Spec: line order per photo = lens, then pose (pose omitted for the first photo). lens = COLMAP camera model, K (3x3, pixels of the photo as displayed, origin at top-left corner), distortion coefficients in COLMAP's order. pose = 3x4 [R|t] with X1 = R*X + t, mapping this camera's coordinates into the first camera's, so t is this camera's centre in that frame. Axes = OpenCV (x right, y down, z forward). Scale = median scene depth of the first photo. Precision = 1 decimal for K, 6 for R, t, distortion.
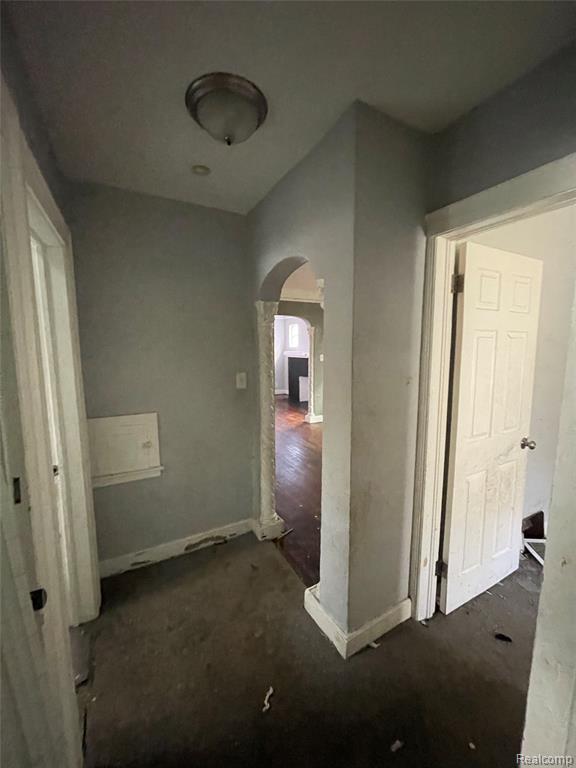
lens RADIAL K [[307.9, 0, 287.5], [0, 307.9, 382.2], [0, 0, 1]] dist [-0.003050, 0.000833]
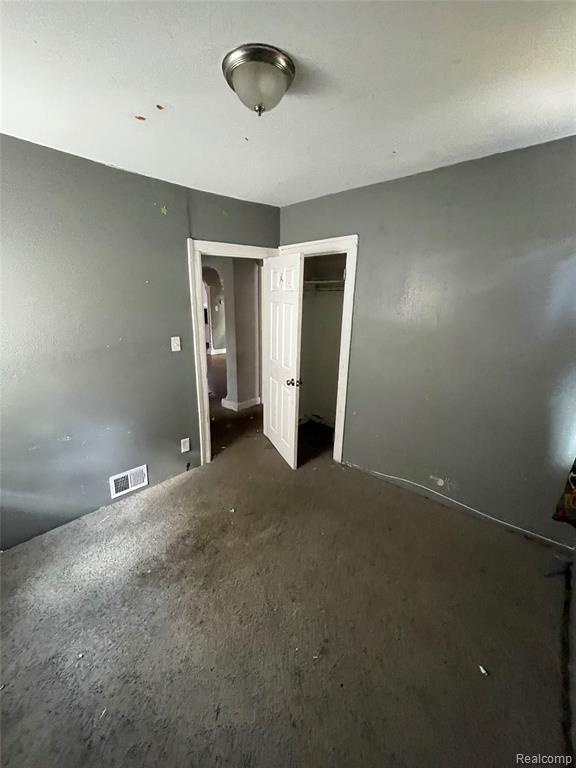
lens RADIAL K [[307.9, 0, 286.5], [0, 307.9, 384.5], [0, 0, 1]] dist [-0.003050, 0.000833]
pose [[0.939200, -0.079180, 0.334118, -0.080677], [0.022564, 0.985178, 0.170044, 0.028782], [-0.342629, -0.152166, 0.927066, -0.439606]]
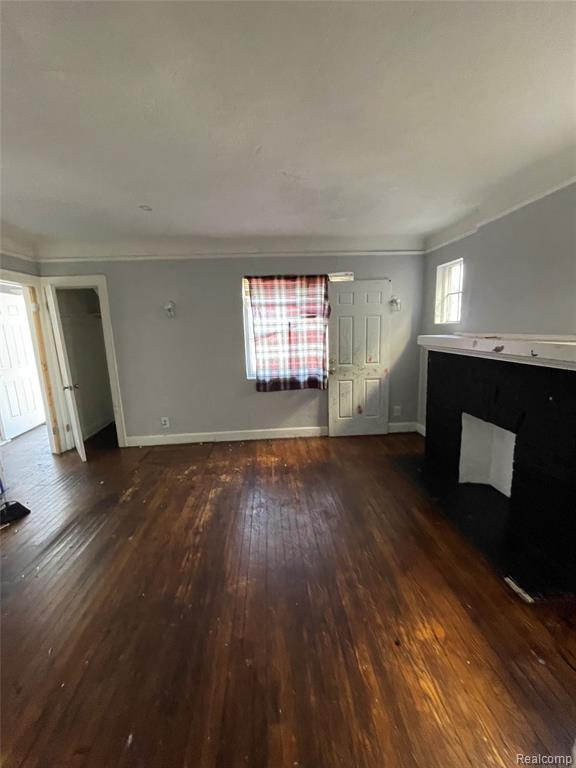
lens RADIAL K [[307.9, 0, 280.1], [0, 307.9, 385.8], [0, 0, 1]] dist [-0.003050, 0.000833]
pose [[0.903318, 0.053489, -0.425624, -0.000012], [-0.019223, 0.996246, 0.084402, -0.091563], [0.428541, -0.068060, 0.900955, 0.788154]]
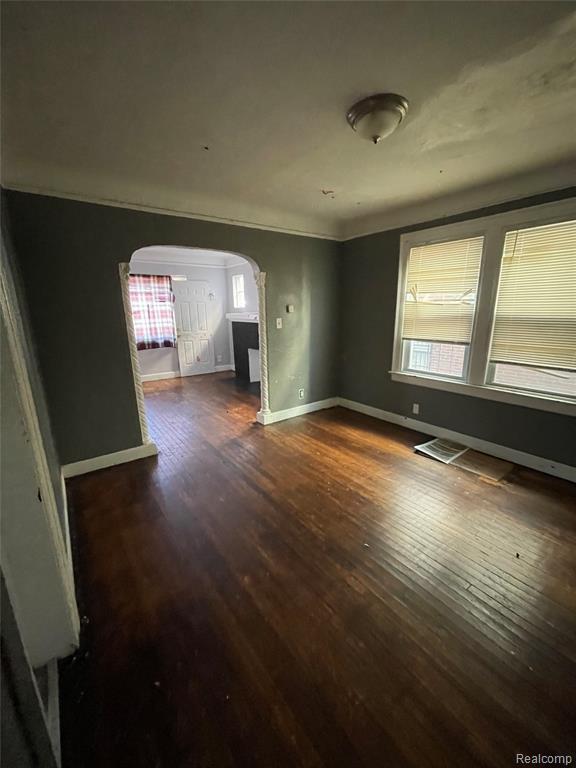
lens RADIAL K [[307.9, 0, 288.0], [0, 307.9, 382.7], [0, 0, 1]] dist [-0.003050, 0.000833]
pose [[0.988428, -0.043903, 0.145201, 0.029037], [0.026054, 0.992112, 0.122621, -0.031106], [-0.149439, -0.117419, 0.981774, 0.324955]]
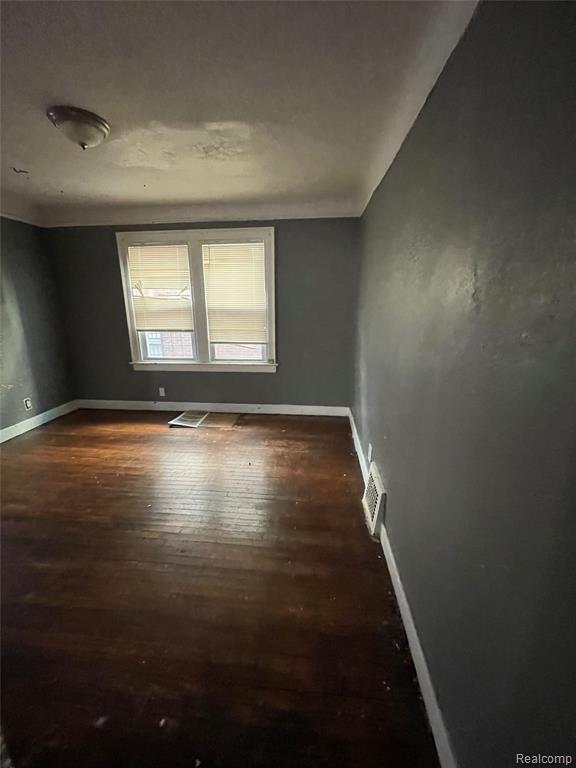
lens RADIAL K [[307.9, 0, 282.3], [0, 307.9, 384.7], [0, 0, 1]] dist [-0.003050, 0.000833]
pose [[0.566137, -0.214437, 0.795930, -0.022795], [0.101220, 0.976348, 0.191048, -0.019281], [-0.818073, -0.027596, 0.574452, 0.269159]]
